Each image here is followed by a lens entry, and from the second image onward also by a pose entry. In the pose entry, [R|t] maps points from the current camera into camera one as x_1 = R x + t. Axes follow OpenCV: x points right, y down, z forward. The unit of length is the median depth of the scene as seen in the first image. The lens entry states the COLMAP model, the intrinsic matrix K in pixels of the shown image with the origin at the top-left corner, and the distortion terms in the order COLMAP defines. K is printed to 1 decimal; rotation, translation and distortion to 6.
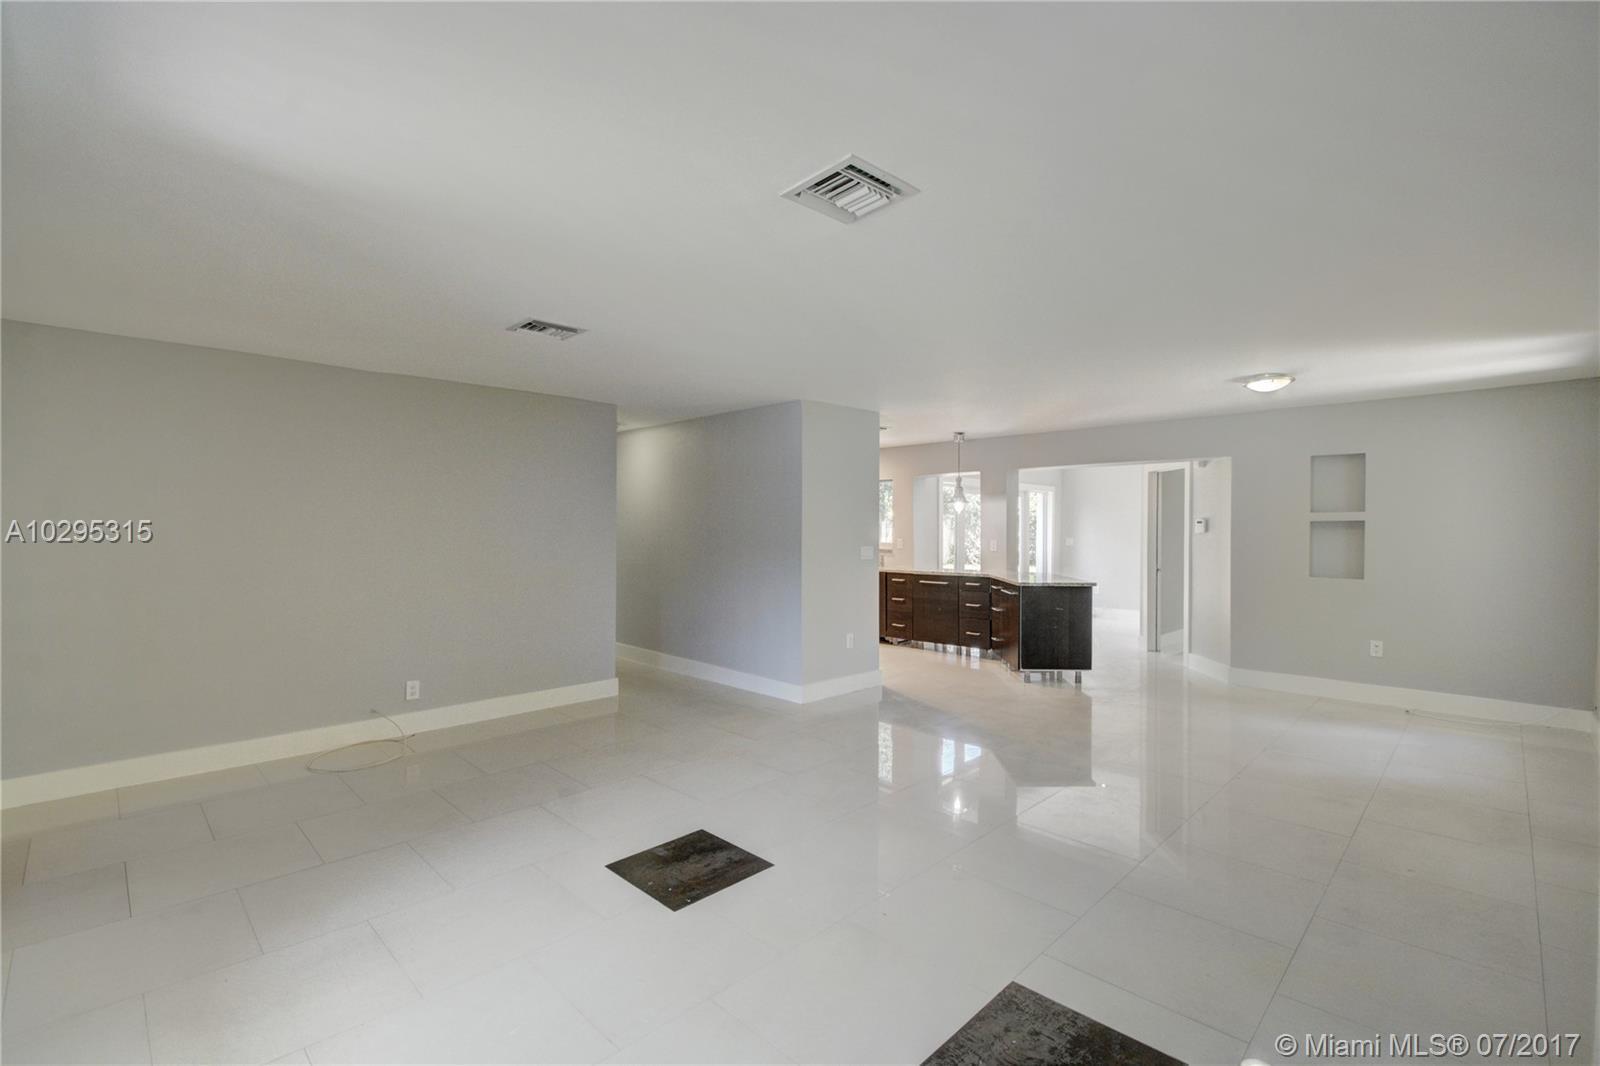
lens RADIAL K [[713.2, 0, 815.2], [0, 713.2, 528.5], [0, 0, 1]] dist [-0.009433, -0.000410]
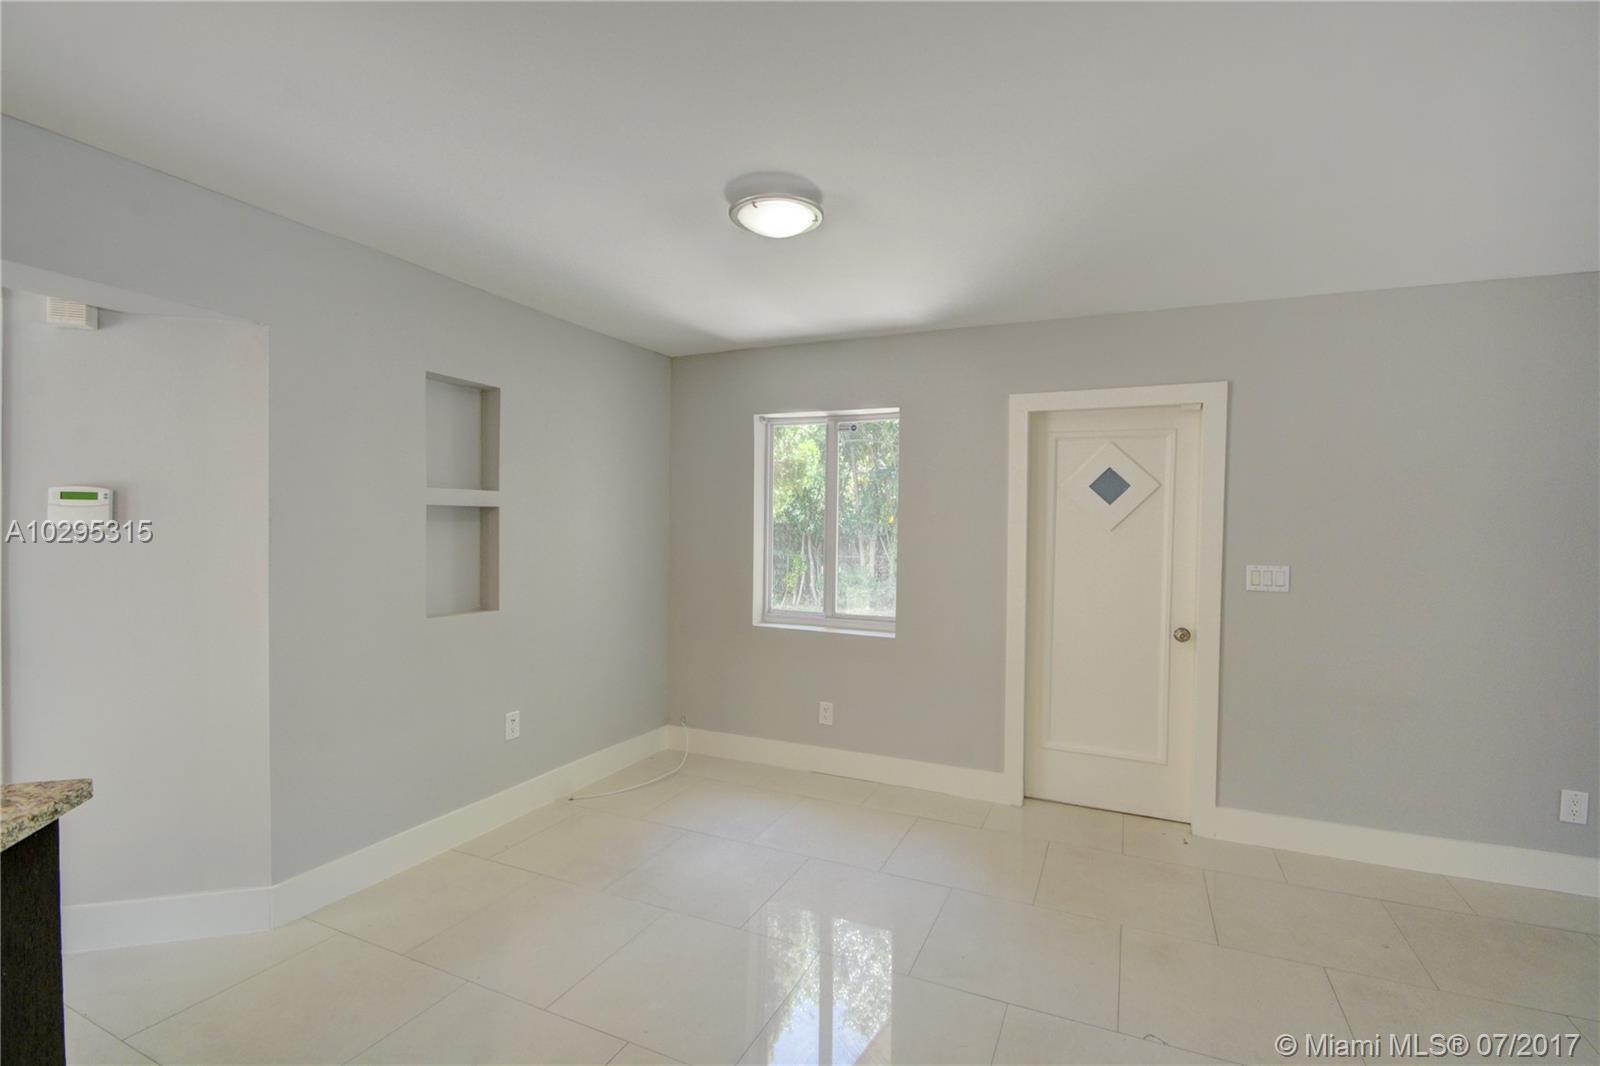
lens RADIAL K [[713.2, 0, 815.2], [0, 713.2, 528.5], [0, 0, 1]] dist [-0.009433, -0.000410]
pose [[-0.342700, -0.012340, 0.939364, 0.151589], [-0.013905, 0.999871, 0.008062, -0.001494], [-0.939342, -0.010299, -0.342828, 0.955301]]
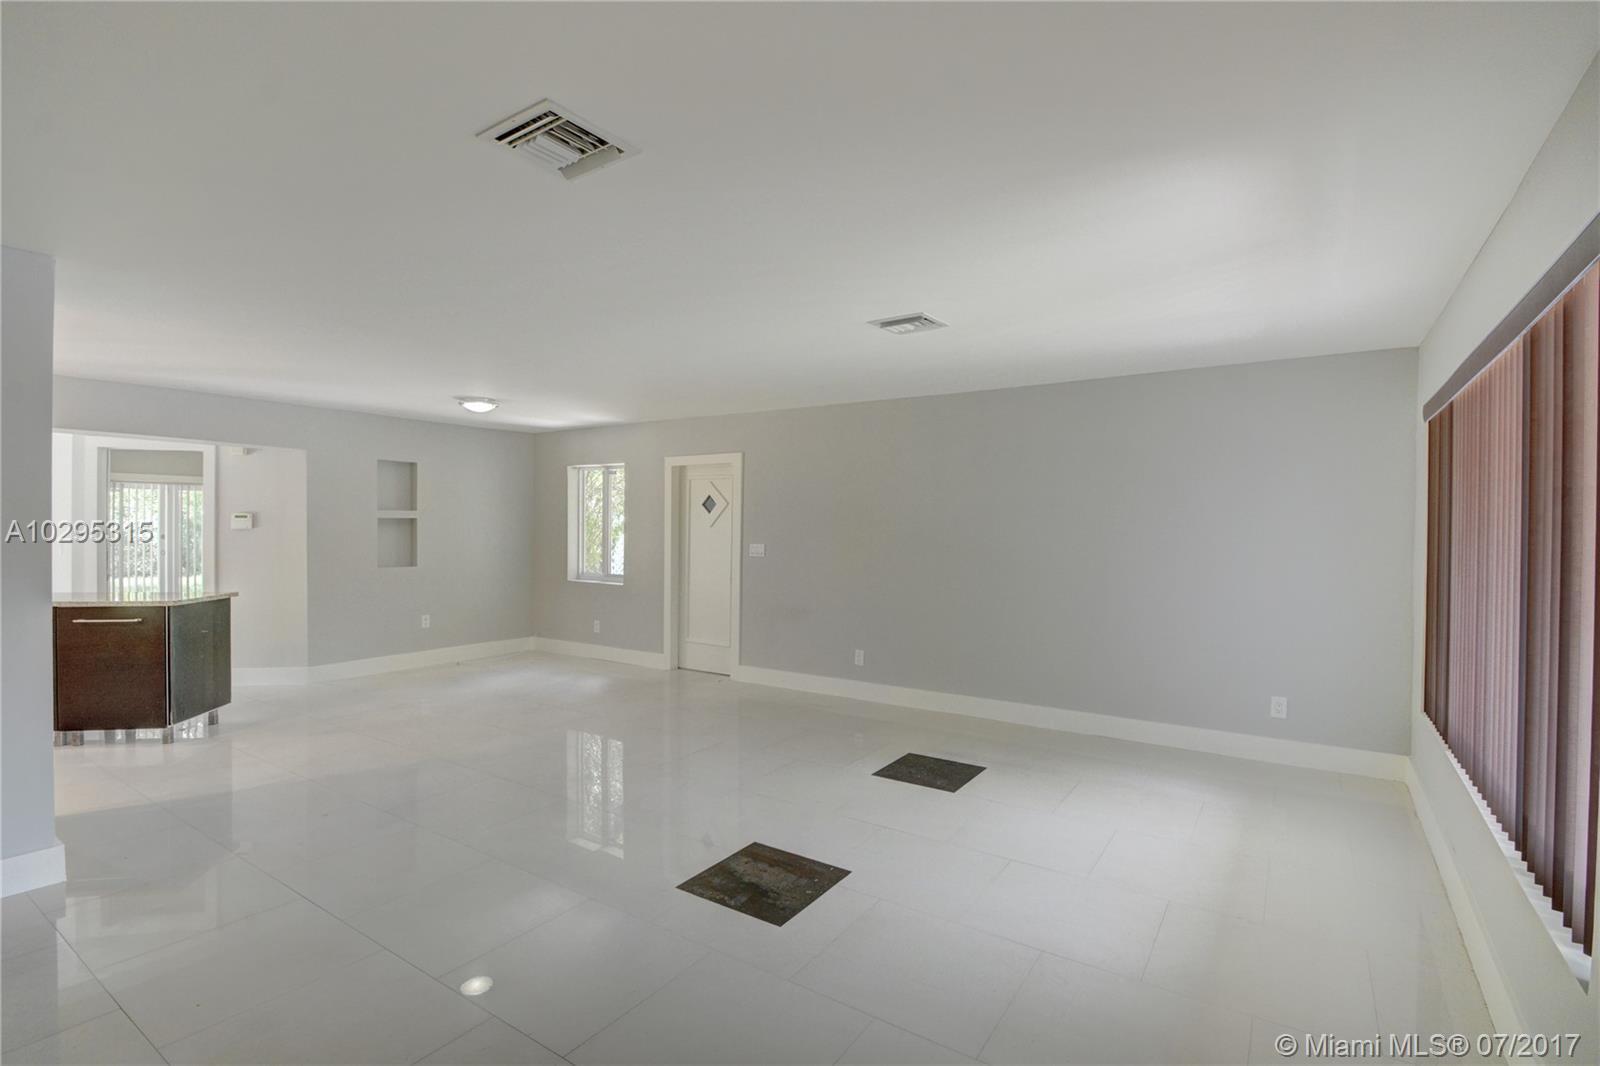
lens RADIAL K [[728.6, 0, 816.5], [0, 728.6, 532.0], [0, 0, 1]] dist [0.000386, 0.000094]
pose [[-0.188017, -0.012045, 0.982092, -0.578844], [-0.006106, 0.999920, 0.011094, -0.005281], [-0.982147, -0.003911, -0.188075, 0.561359]]
